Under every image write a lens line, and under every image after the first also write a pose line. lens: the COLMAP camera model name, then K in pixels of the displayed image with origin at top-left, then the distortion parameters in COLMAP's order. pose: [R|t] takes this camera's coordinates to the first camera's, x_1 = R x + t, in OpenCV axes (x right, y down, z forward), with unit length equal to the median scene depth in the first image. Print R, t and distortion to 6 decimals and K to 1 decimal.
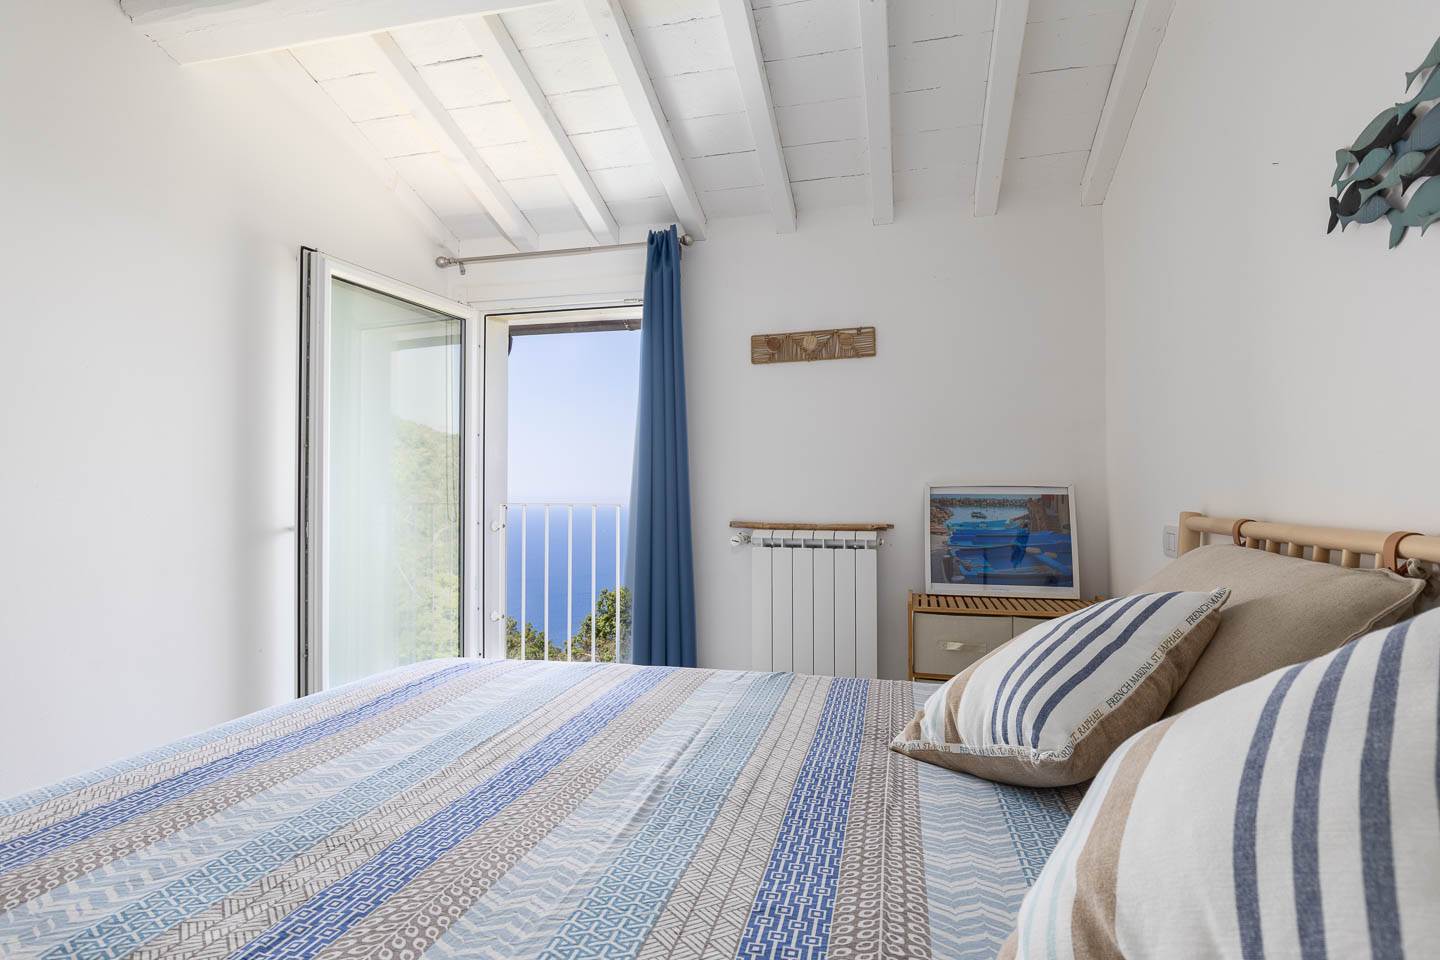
lens RADIAL K [[736.7, 0, 717.9], [0, 736.7, 474.8], [0, 0, 1]] dist [0.001316, -0.000320]
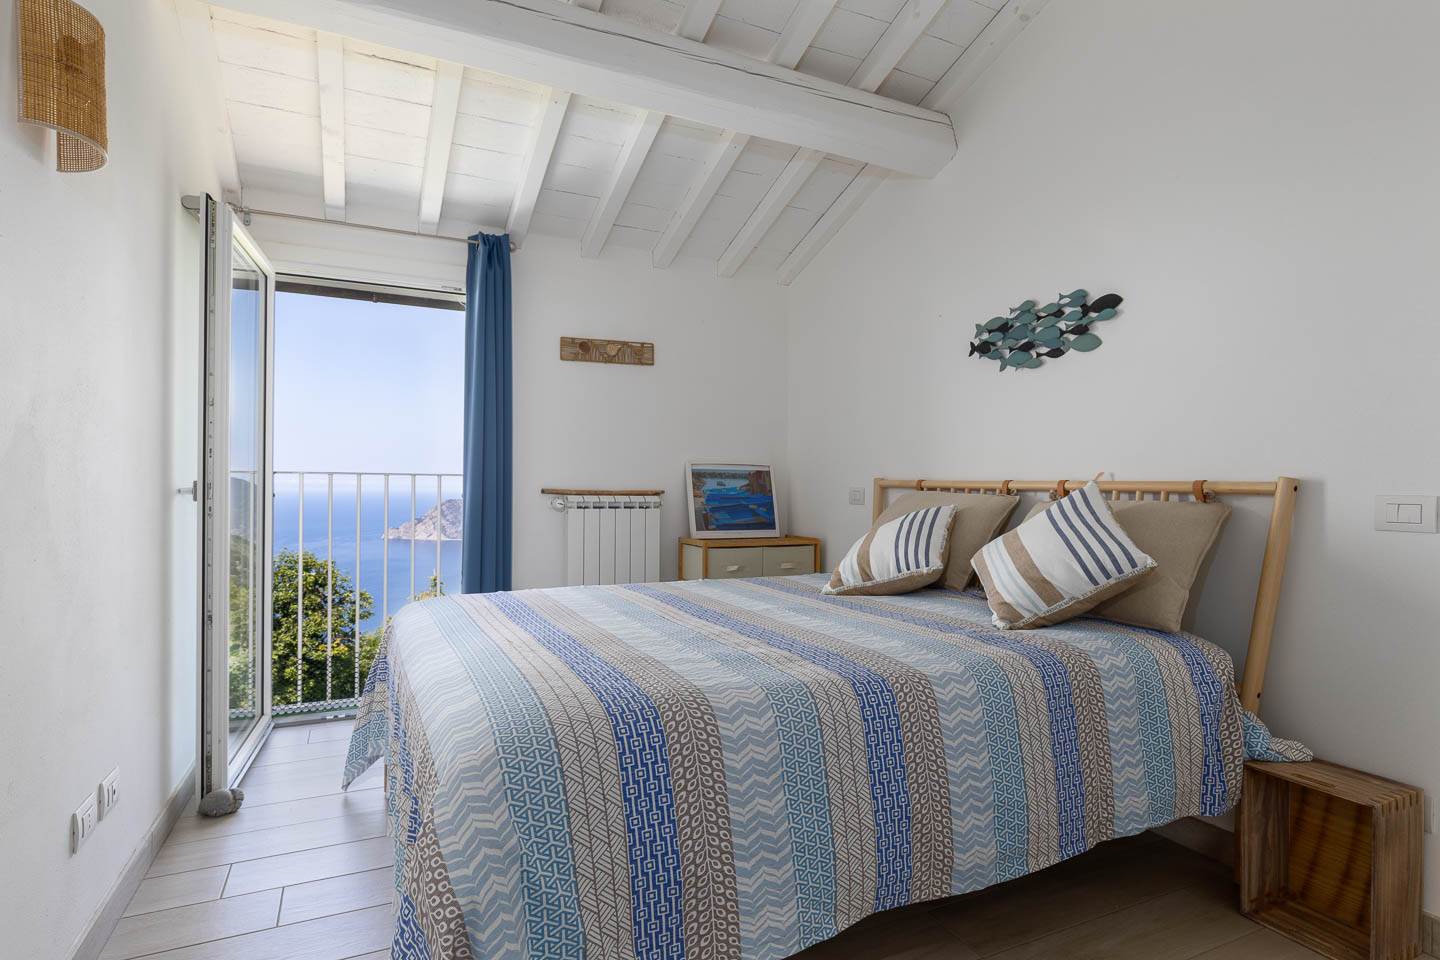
lens RADIAL K [[815.0, 0, 718.6], [0, 815.0, 482.0], [0, 0, 1]] dist [-0.002459, -0.000704]
pose [[0.759771, 0.009480, 0.650121, -0.686762], [-0.027269, 0.999479, 0.017294, 0.022821], [-0.649618, -0.030868, 0.759634, -0.219071]]
